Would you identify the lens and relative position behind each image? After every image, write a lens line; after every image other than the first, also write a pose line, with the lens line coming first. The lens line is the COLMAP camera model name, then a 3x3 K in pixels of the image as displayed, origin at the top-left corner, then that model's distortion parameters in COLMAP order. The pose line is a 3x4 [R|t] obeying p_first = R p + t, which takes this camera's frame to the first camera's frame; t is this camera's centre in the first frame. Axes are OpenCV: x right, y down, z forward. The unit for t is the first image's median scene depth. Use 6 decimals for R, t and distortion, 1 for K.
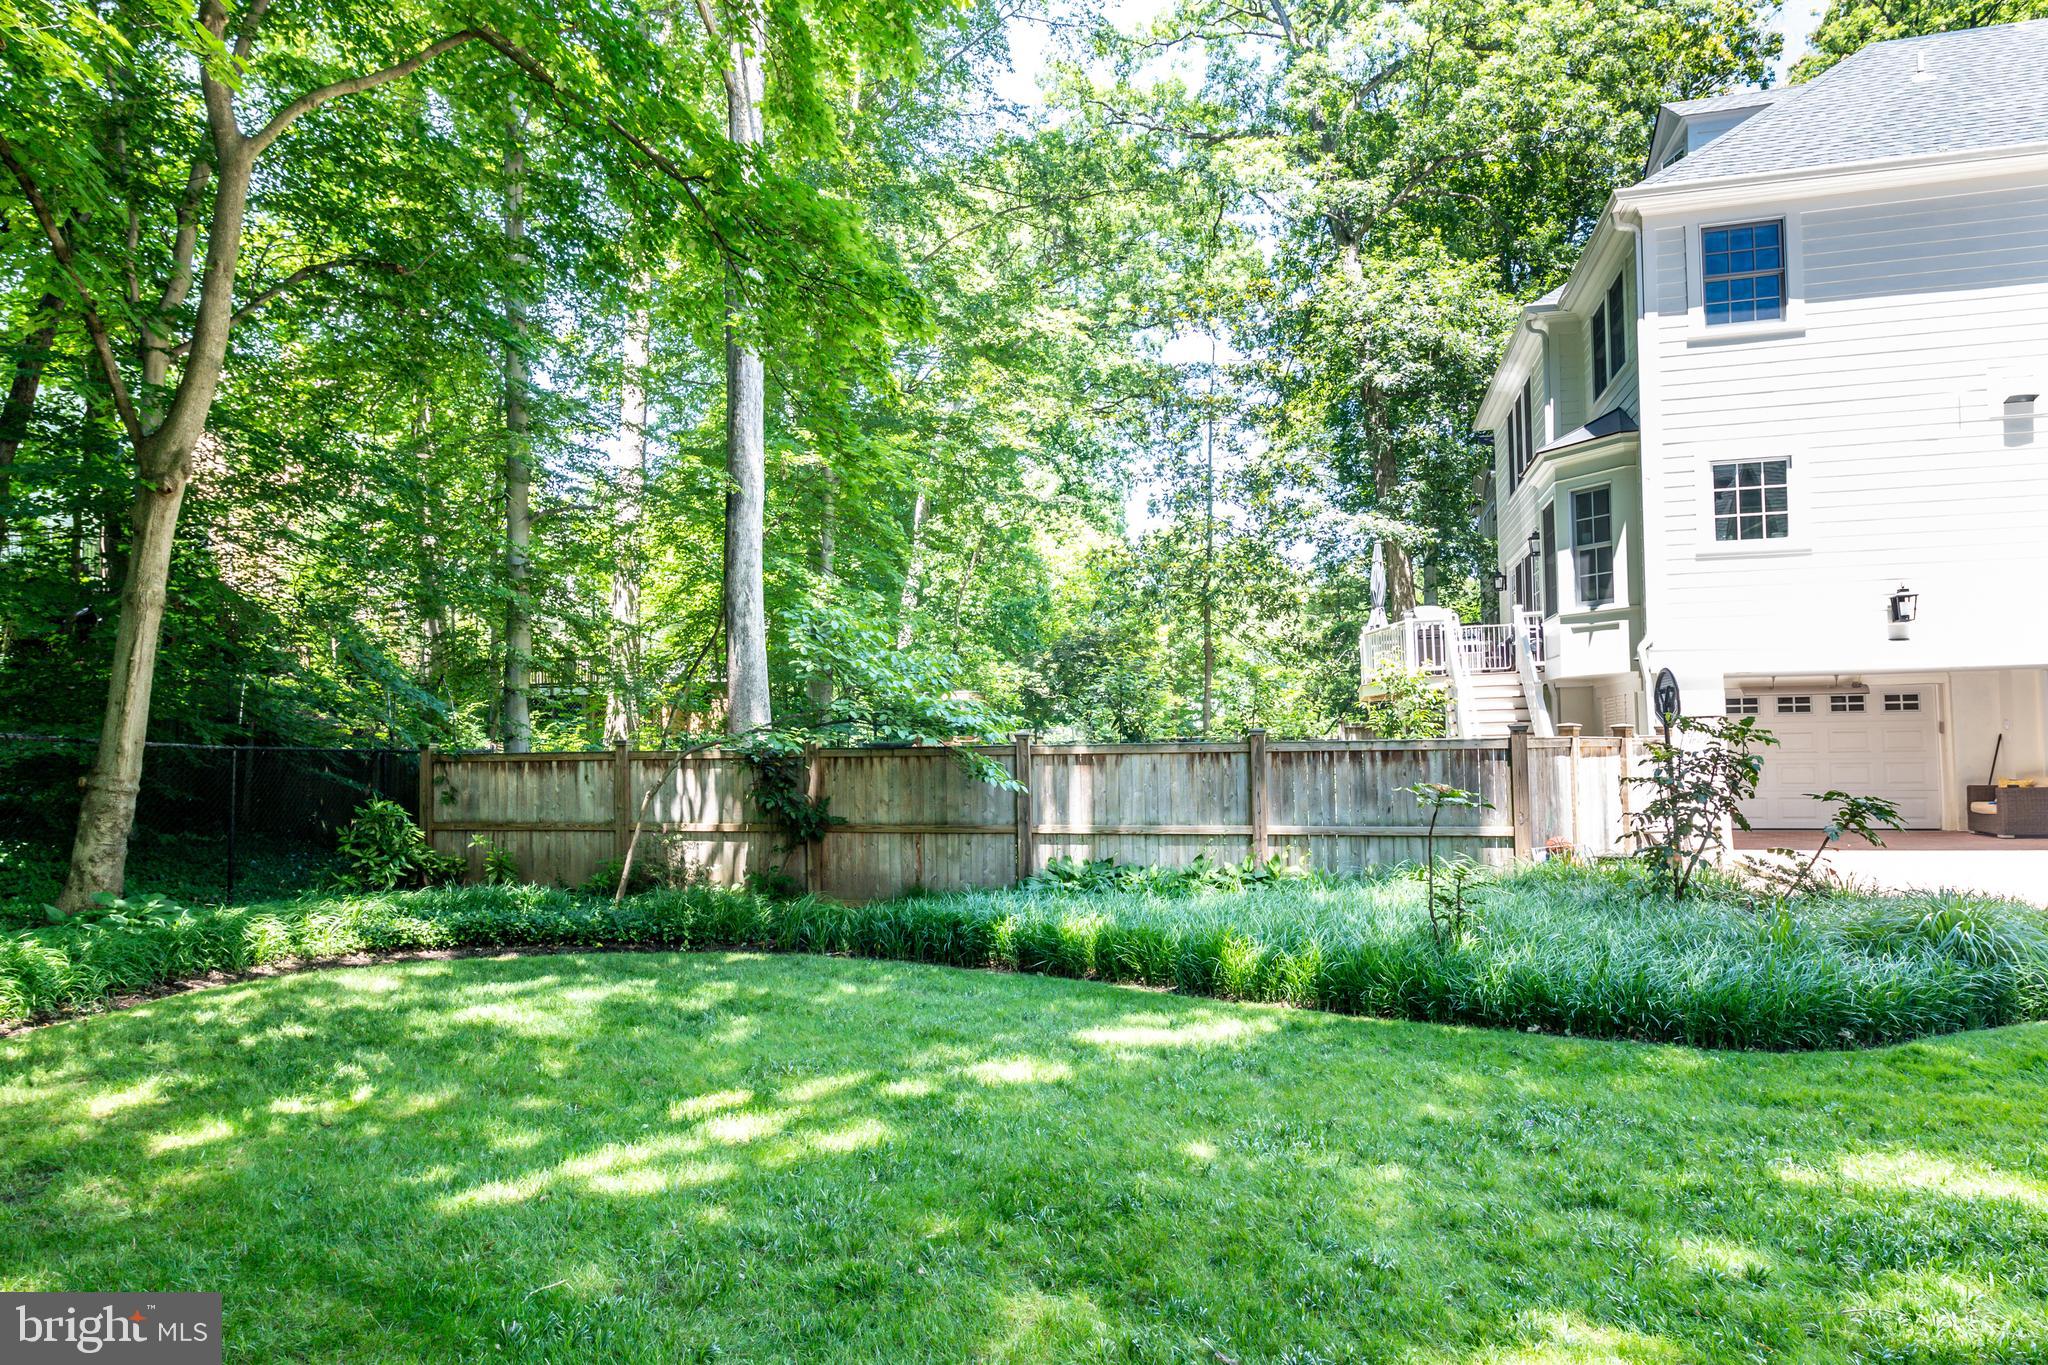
lens RADIAL K [[1214.7, 0, 1024.0], [0, 1214.7, 688.1], [0, 0, 1]] dist [0.006639, 0.000876]
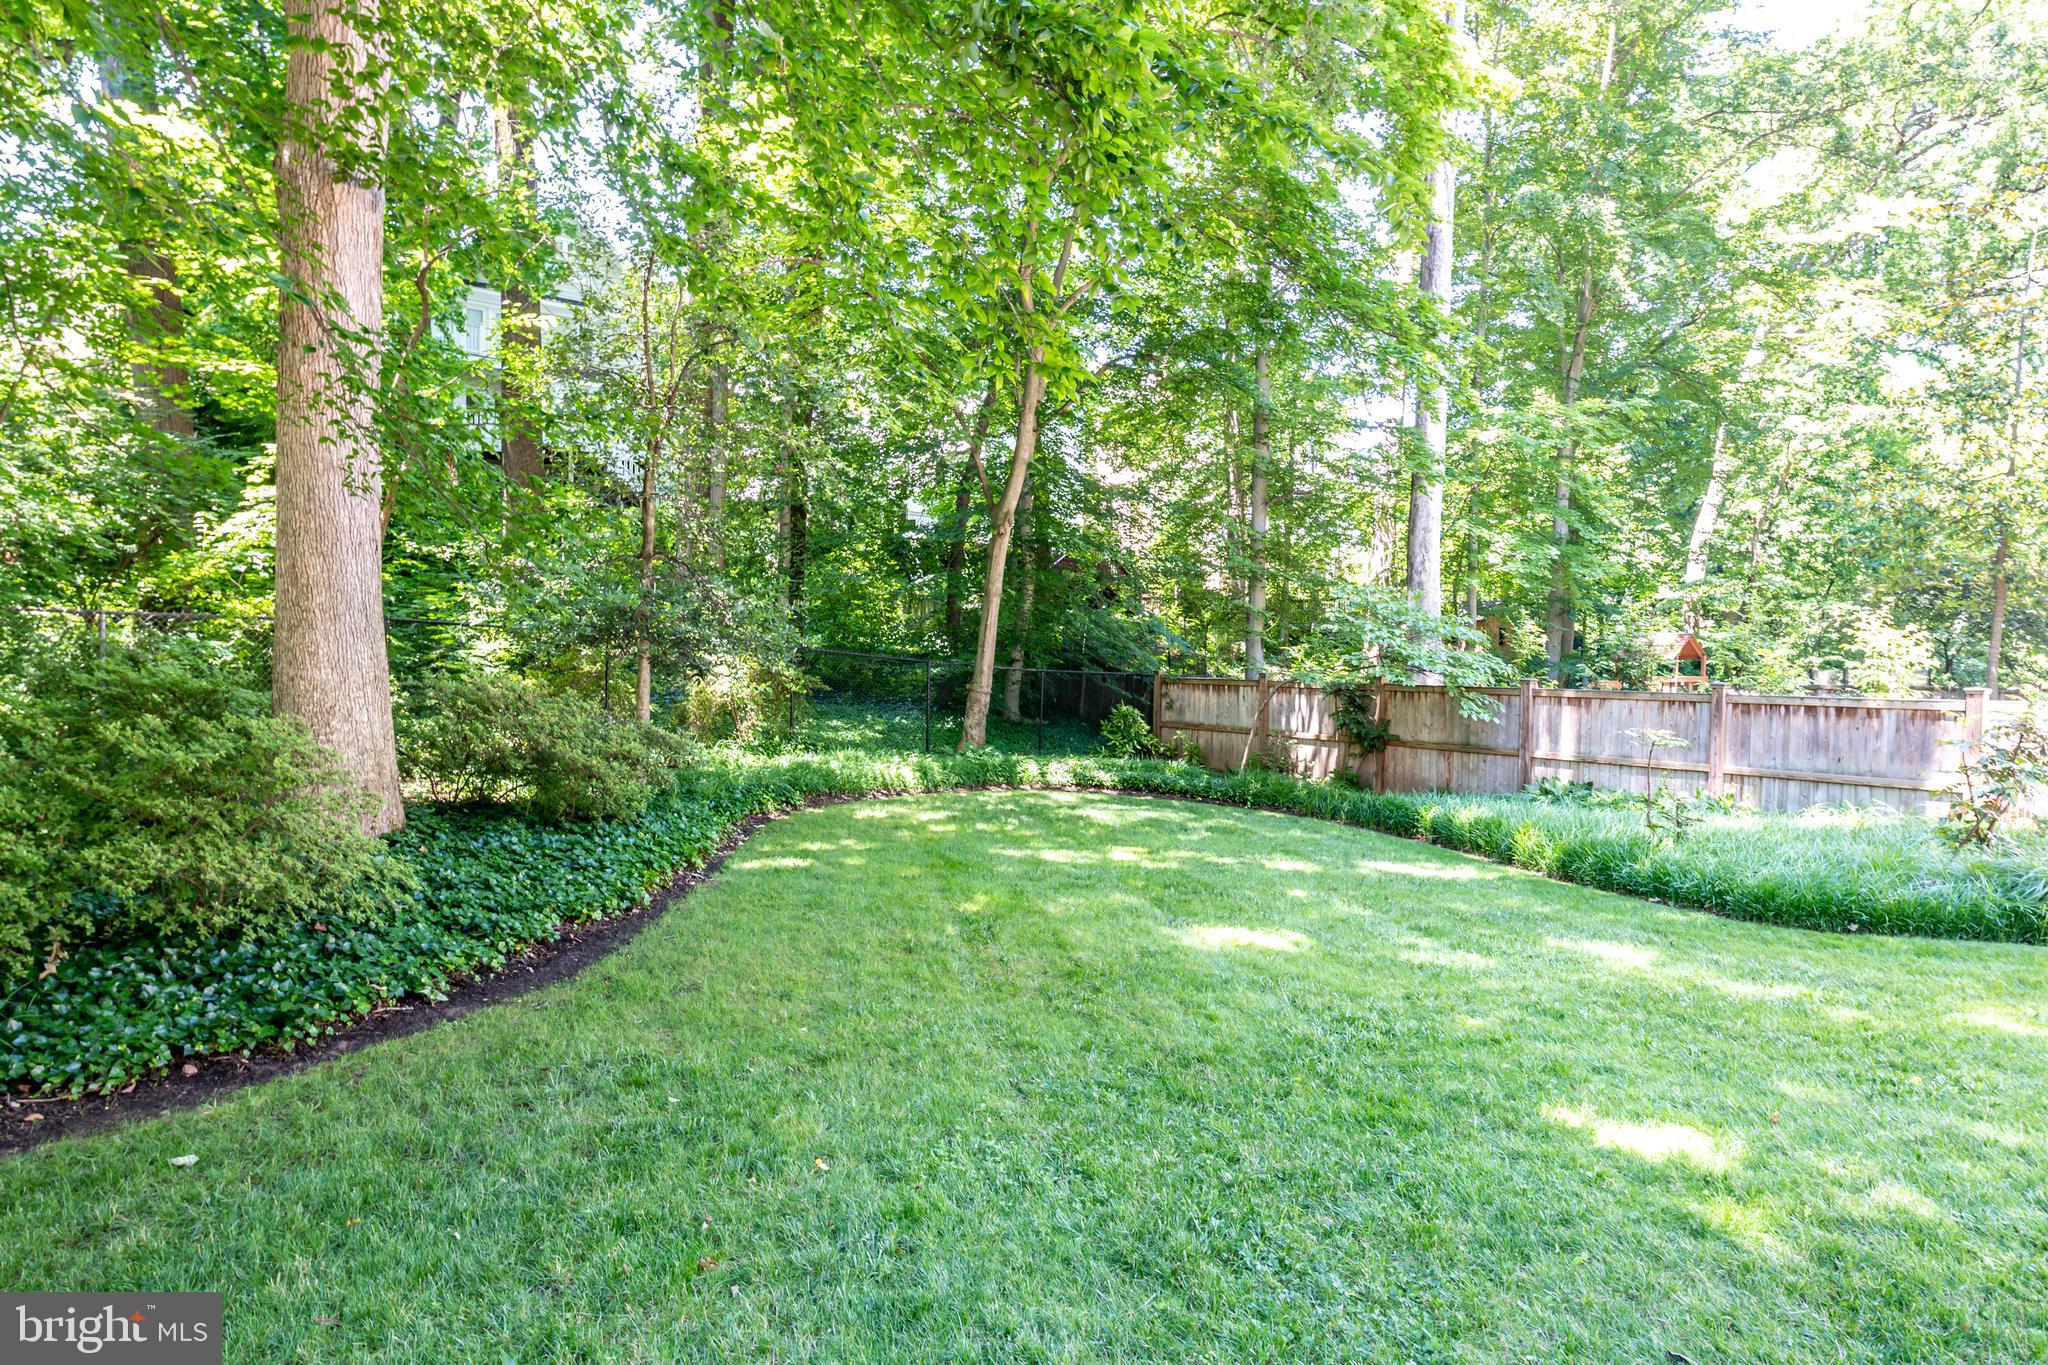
lens RADIAL K [[1207.5, 0, 1017.4], [0, 1207.5, 677.7], [0, 0, 1]] dist [0.000957, 0.000091]
pose [[0.750091, 0.036258, -0.660340, 0.440883], [0.000645, 0.998455, 0.055556, -0.035087], [0.661335, -0.042098, 0.748909, -0.309992]]
